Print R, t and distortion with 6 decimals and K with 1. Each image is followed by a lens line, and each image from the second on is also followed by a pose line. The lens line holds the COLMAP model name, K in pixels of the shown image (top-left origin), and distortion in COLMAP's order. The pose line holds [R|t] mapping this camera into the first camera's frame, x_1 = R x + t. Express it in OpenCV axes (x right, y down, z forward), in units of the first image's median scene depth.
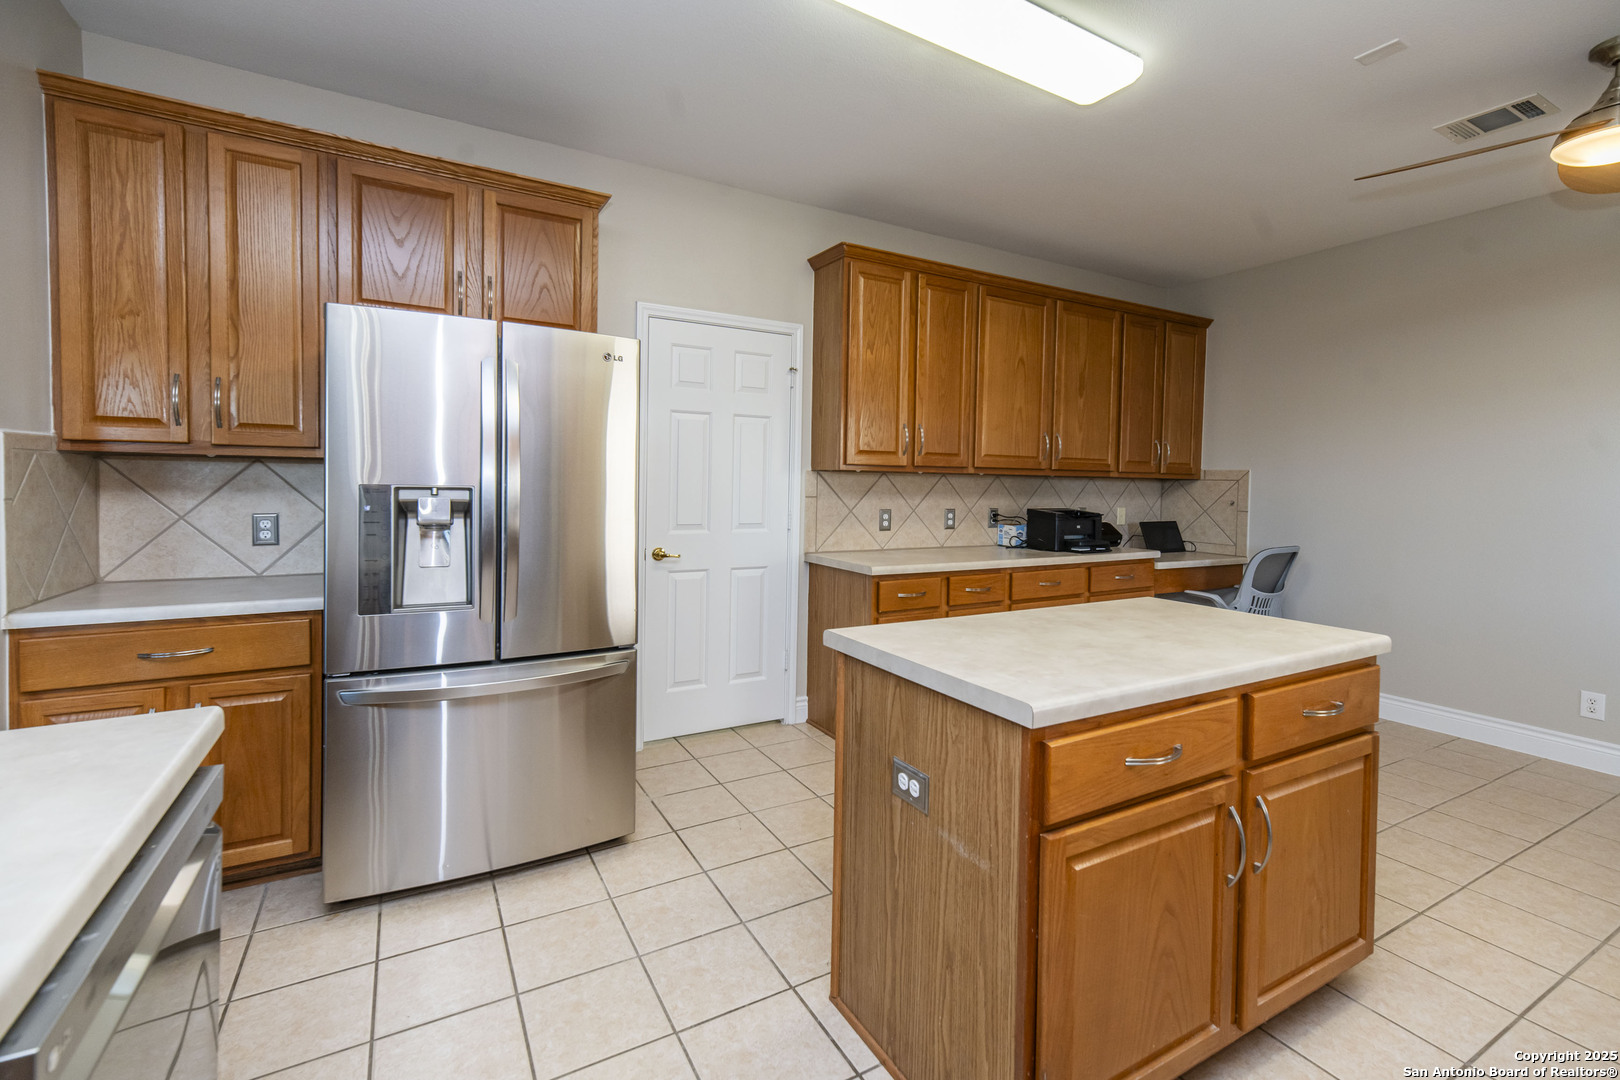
lens RADIAL K [[709.3, 0, 812.1], [0, 709.3, 483.4], [0, 0, 1]] dist [0.035562, 0.000285]
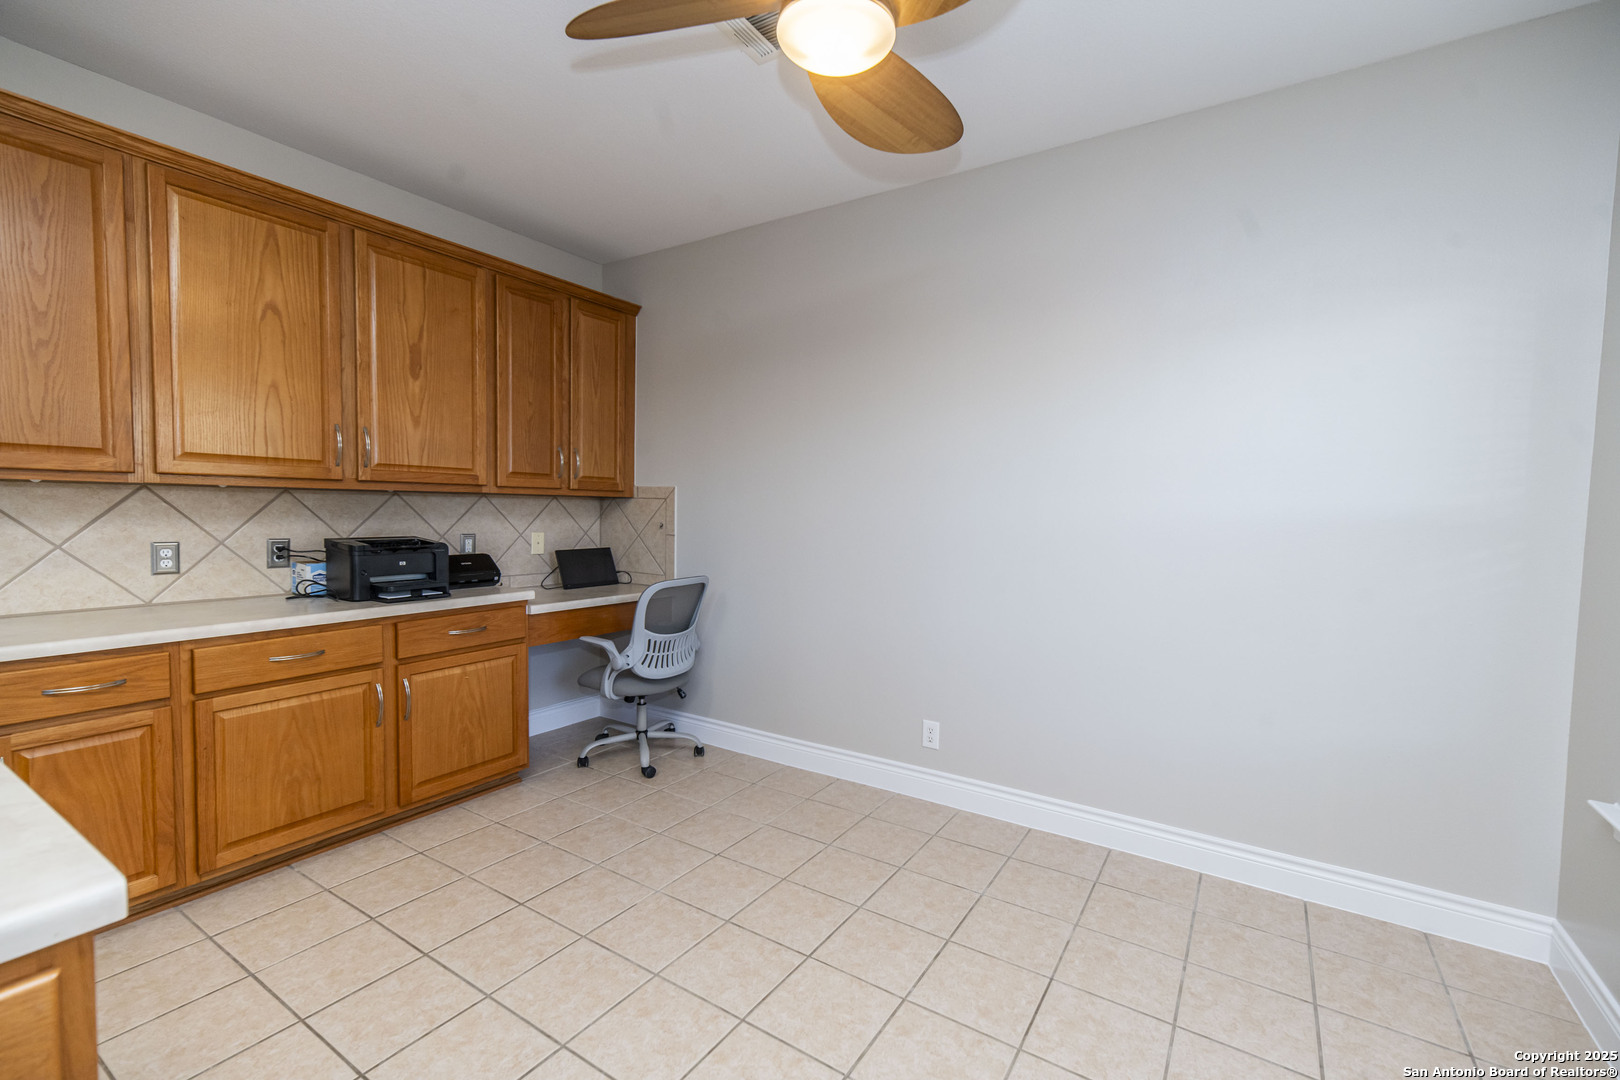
lens RADIAL K [[637.5, 0, 803.0], [0, 637.5, 517.3], [0, 0, 1]] dist [-0.001583, -0.000136]
pose [[0.911951, -0.008705, 0.410207, 0.452662], [0.001840, 0.999852, 0.017128, 0.005682], [-0.410295, -0.014865, 0.911832, 0.257904]]
